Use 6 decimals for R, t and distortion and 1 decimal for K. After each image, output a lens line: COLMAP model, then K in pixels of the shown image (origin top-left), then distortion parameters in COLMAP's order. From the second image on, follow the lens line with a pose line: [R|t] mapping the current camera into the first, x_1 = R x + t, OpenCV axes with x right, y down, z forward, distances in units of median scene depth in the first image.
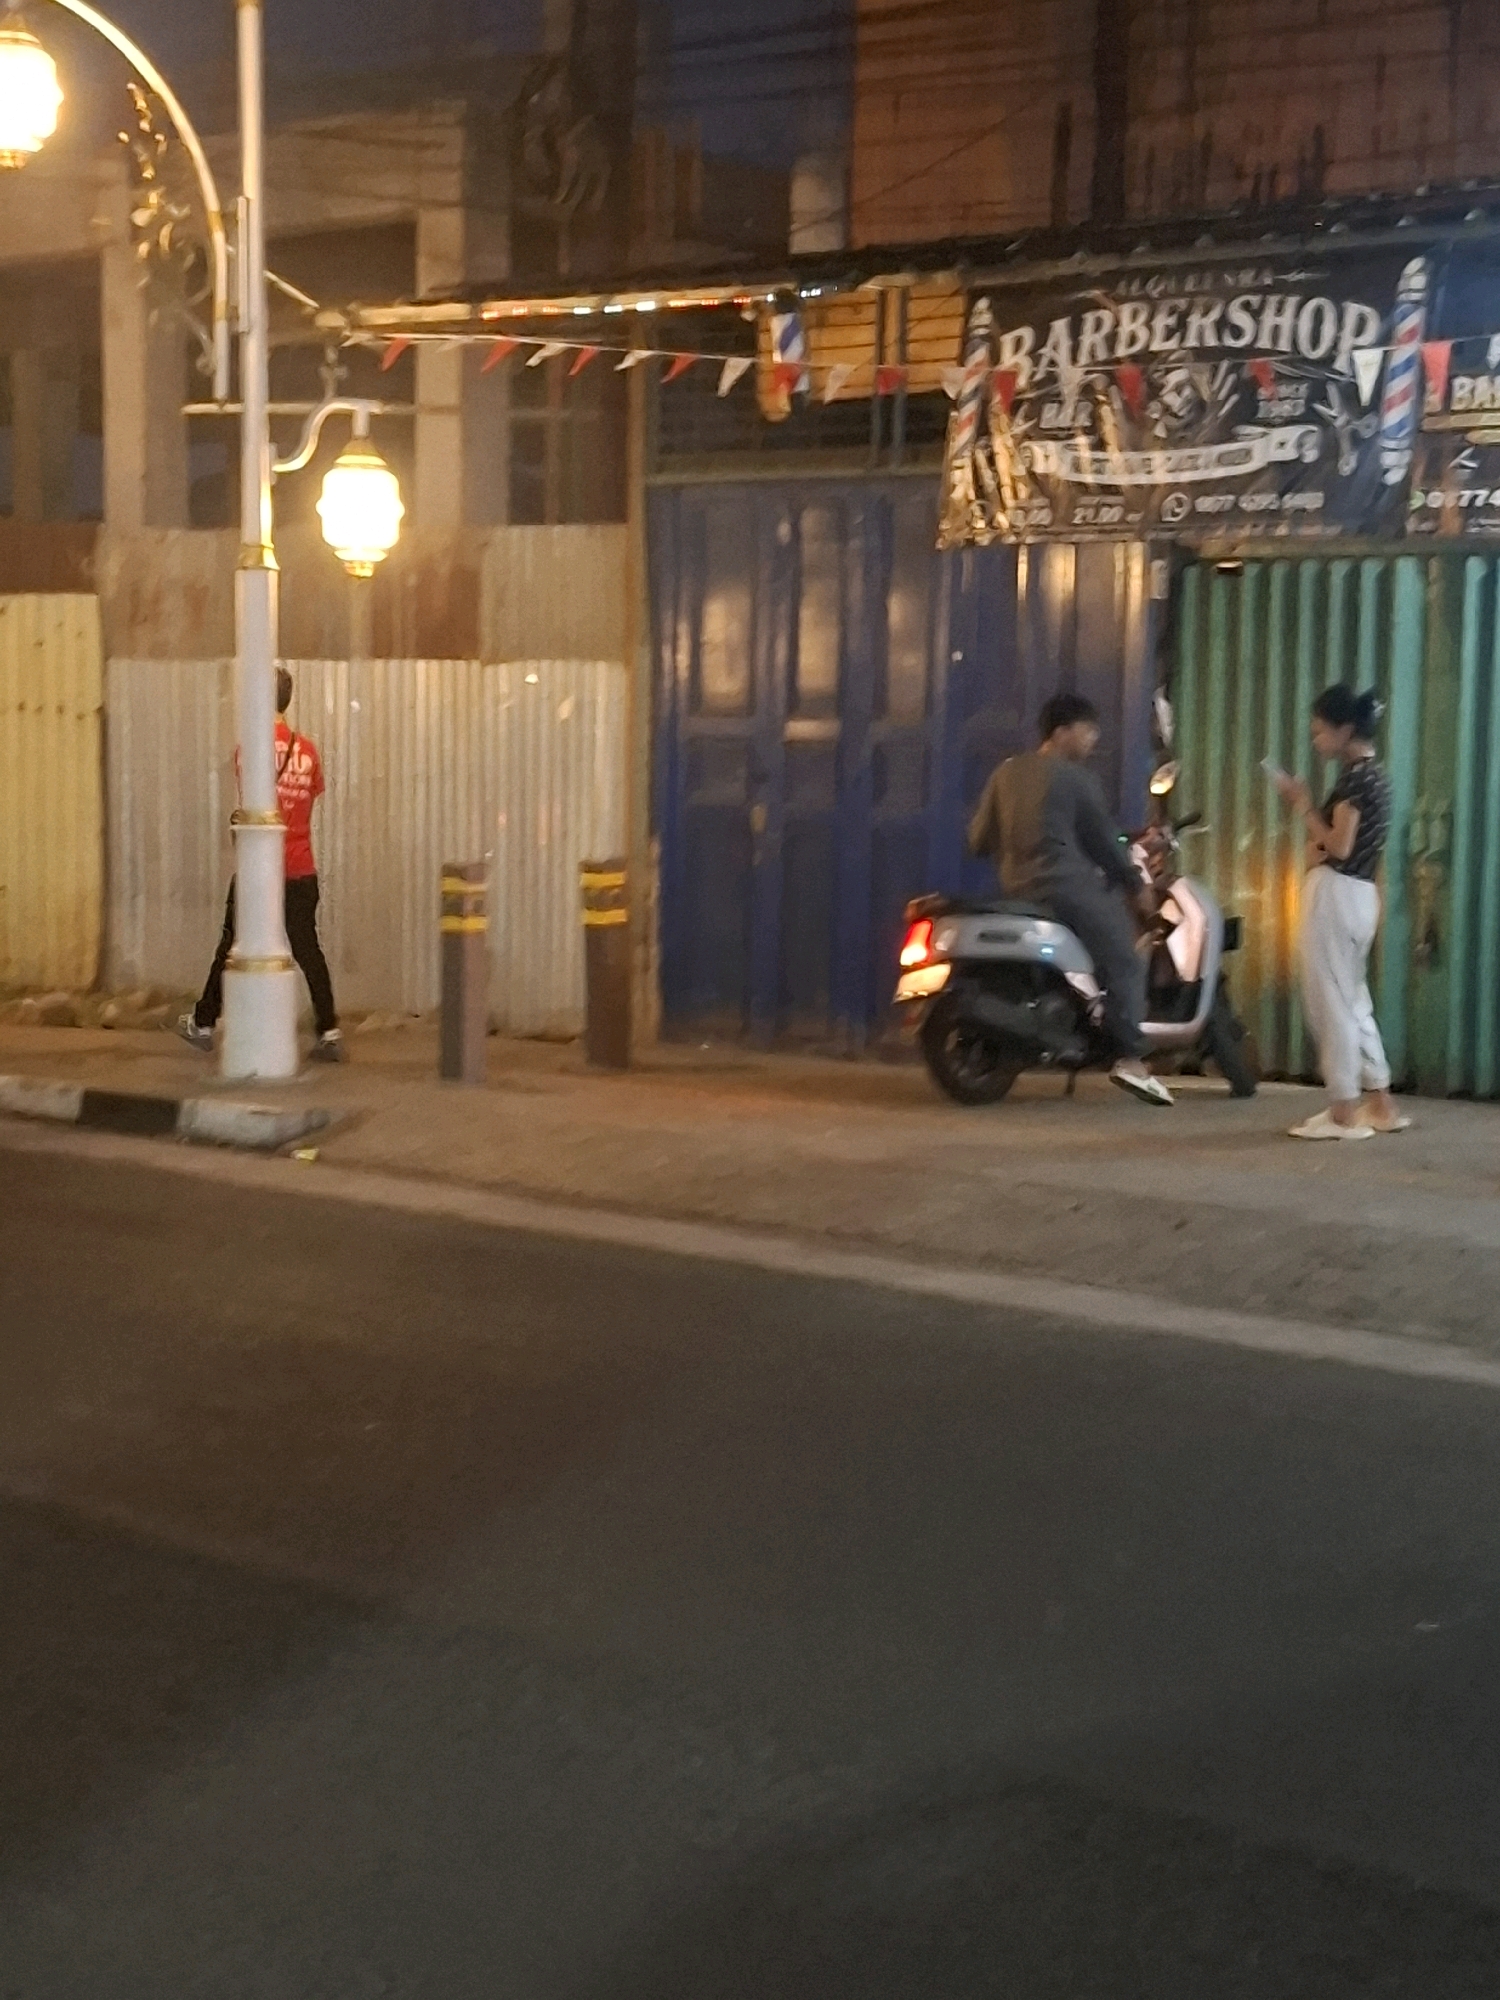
lens RADIAL K [[3482.5, 0, 685.4], [0, 3482.5, 997.8], [0, 0, 1]] dist [0.452569, -2.048554]
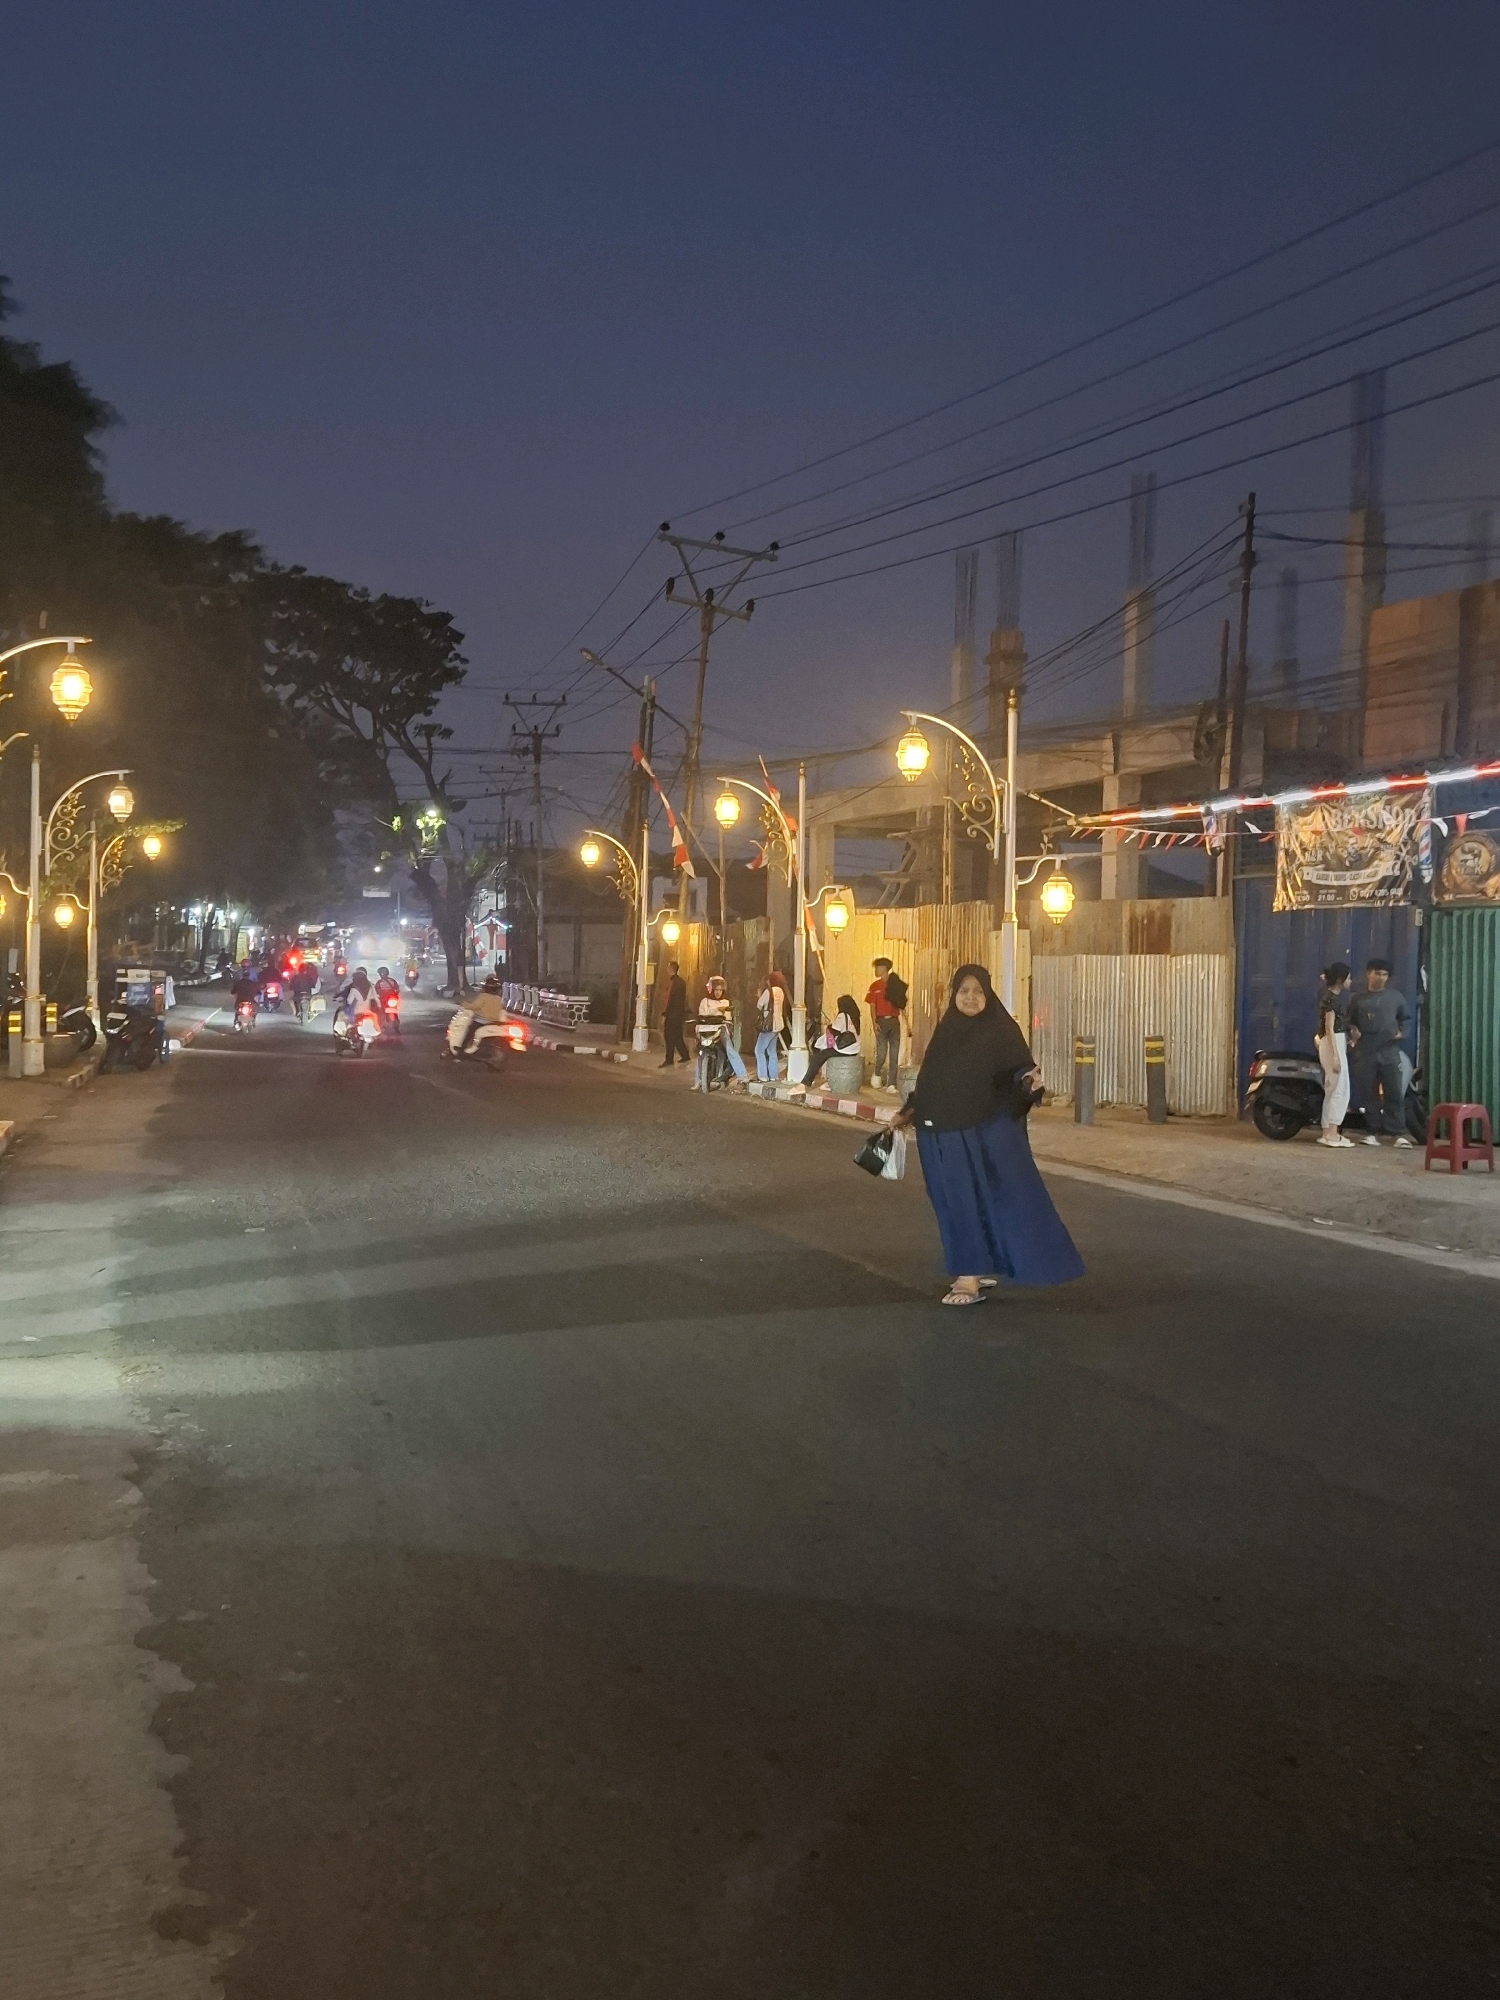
lens RADIAL K [[2083.4, 0, 750.0], [0, 2083.4, 1000.0], [0, 0, 1]] dist [0.253815, -0.009954]
pose [[0.865090, 0.002682, -0.501610, 0.477864], [-0.042374, 0.996802, -0.067749, 0.047298], [0.499824, 0.079865, 0.862437, -0.410516]]
